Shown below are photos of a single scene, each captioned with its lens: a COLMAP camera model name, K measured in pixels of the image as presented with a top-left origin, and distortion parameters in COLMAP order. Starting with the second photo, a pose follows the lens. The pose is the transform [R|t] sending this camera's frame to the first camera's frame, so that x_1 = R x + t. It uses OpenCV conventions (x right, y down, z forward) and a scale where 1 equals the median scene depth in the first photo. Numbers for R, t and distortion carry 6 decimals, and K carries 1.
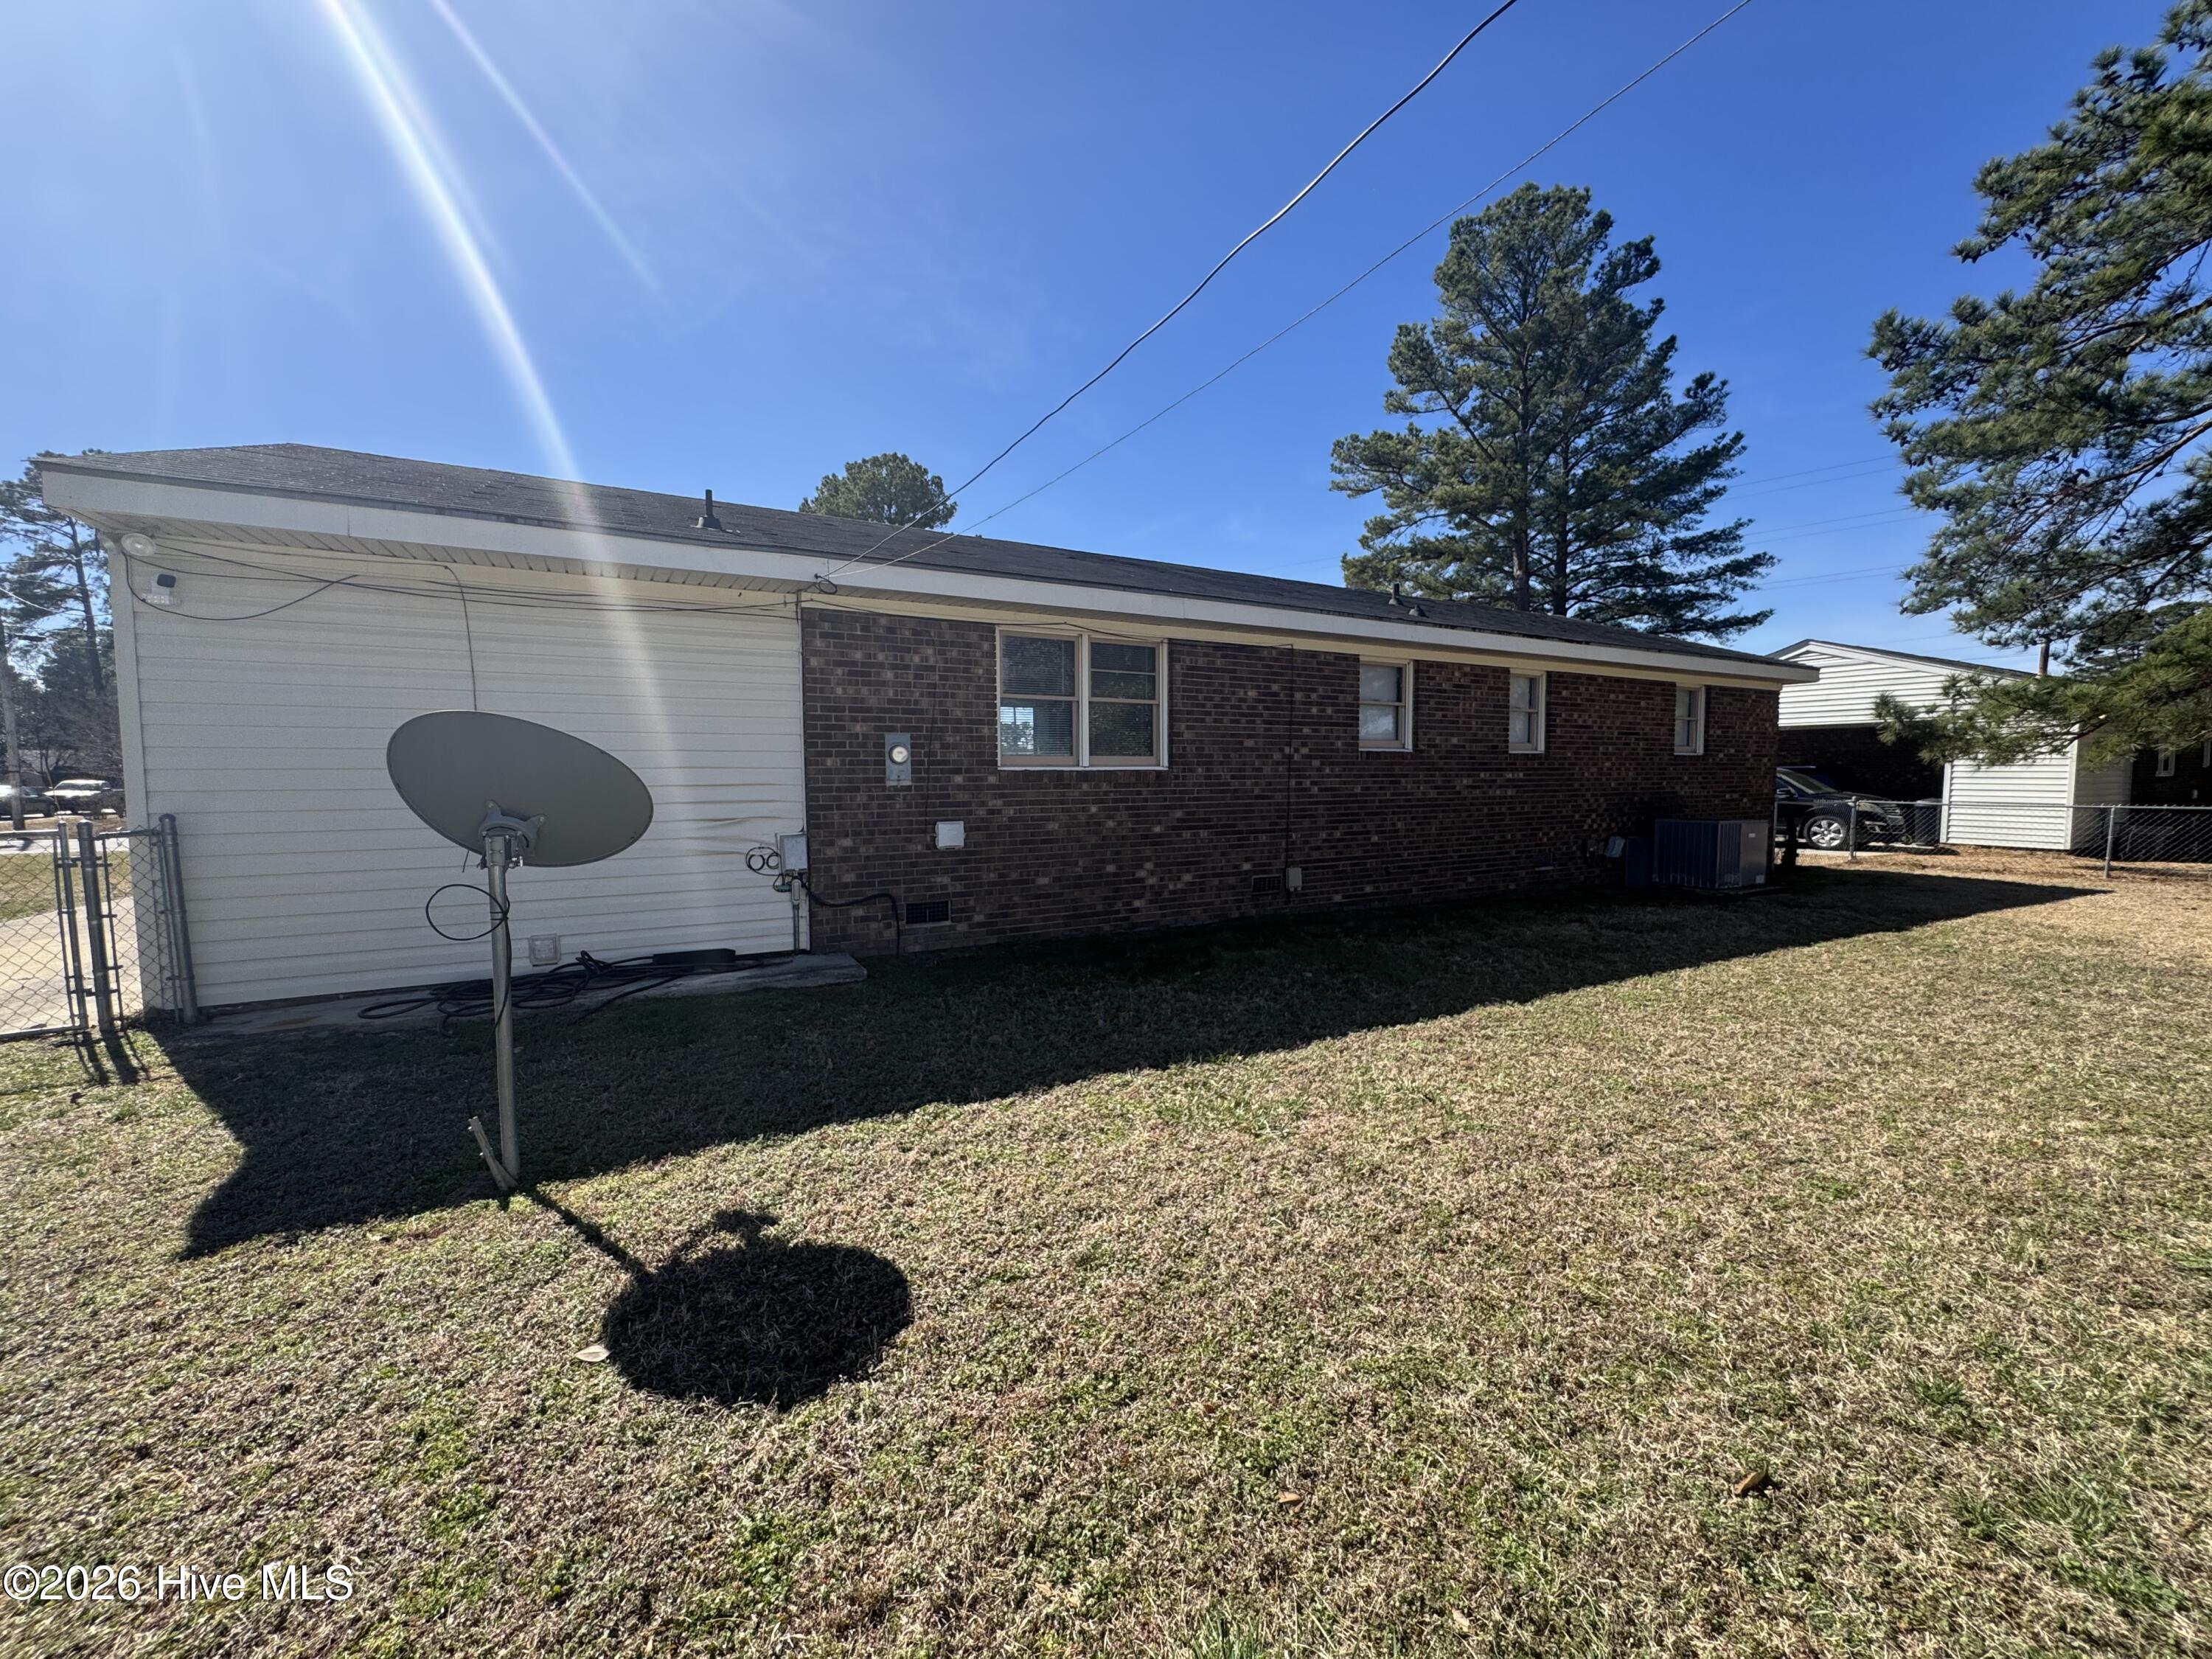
lens RADIAL K [[880.4, 0, 1119.9], [0, 880.4, 825.7], [0, 0, 1]] dist [-0.004039, 0.000606]
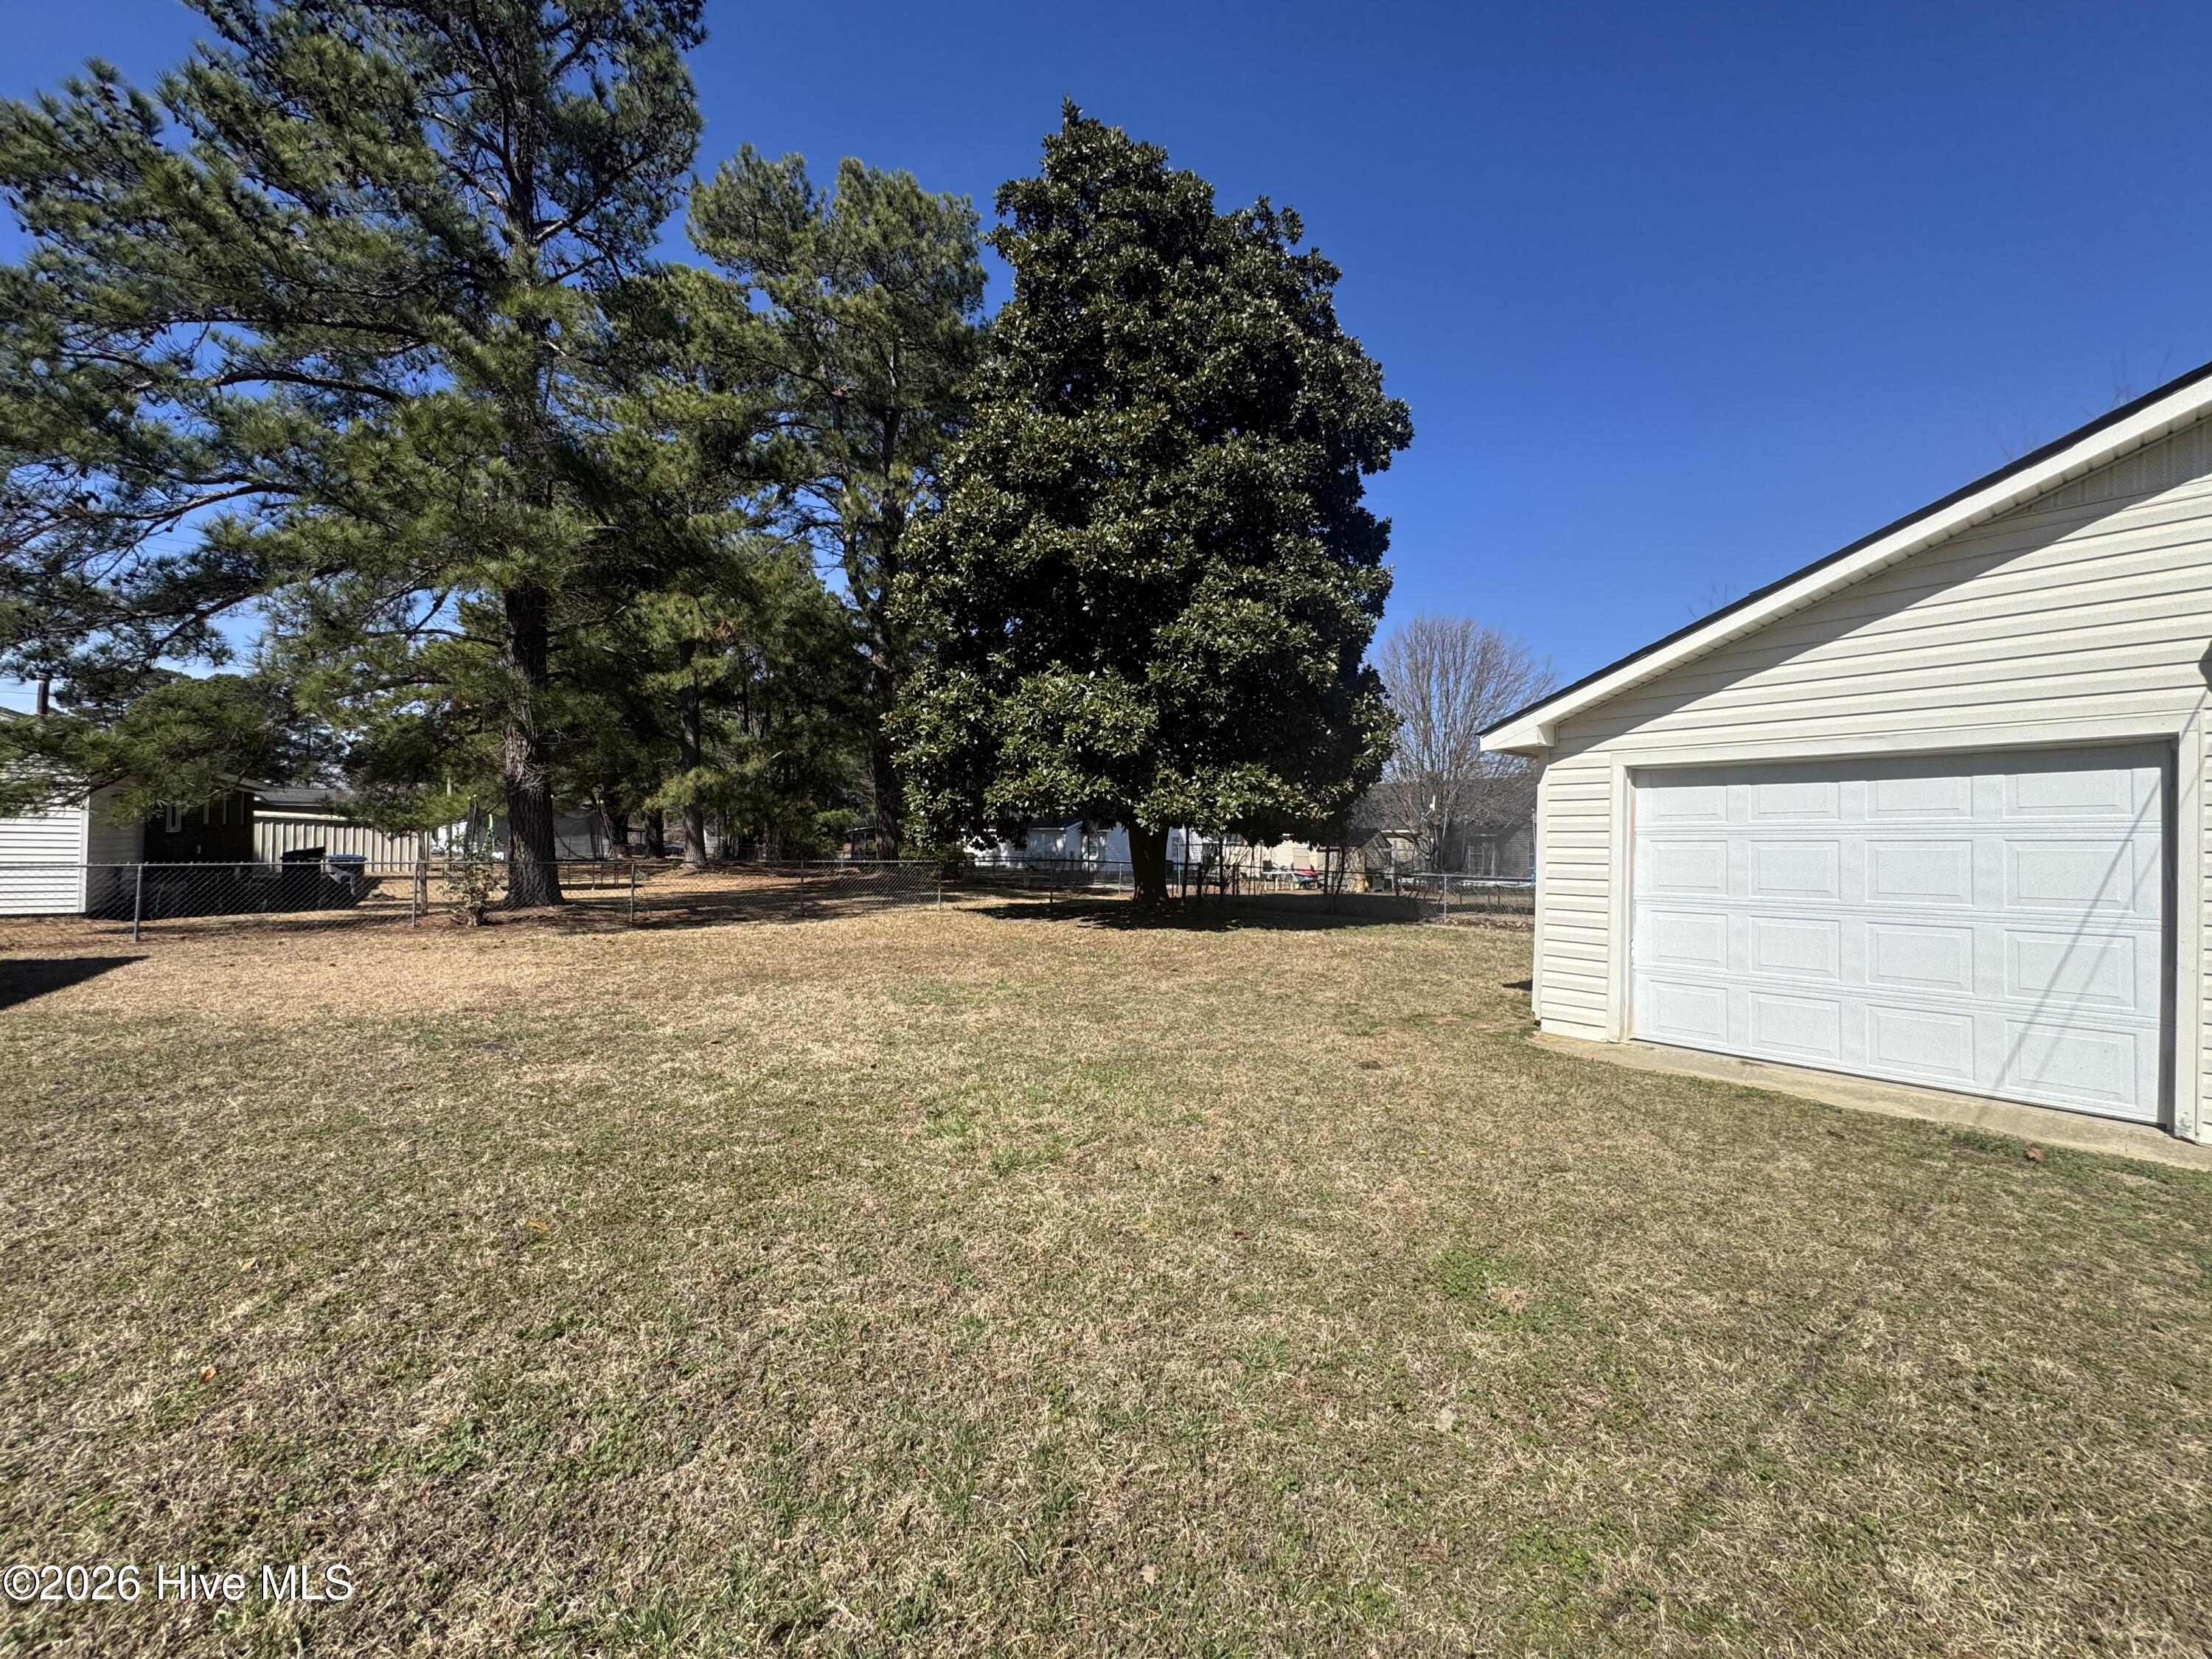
lens RADIAL K [[880.4, 0, 1095.2], [0, 880.4, 833.4], [0, 0, 1]] dist [-0.004039, 0.000606]
pose [[-0.124814, 0.008943, 0.992140, 0.068252], [0.043446, 0.999050, -0.003539, -0.007011], [-0.991228, 0.042663, -0.125084, 0.094127]]
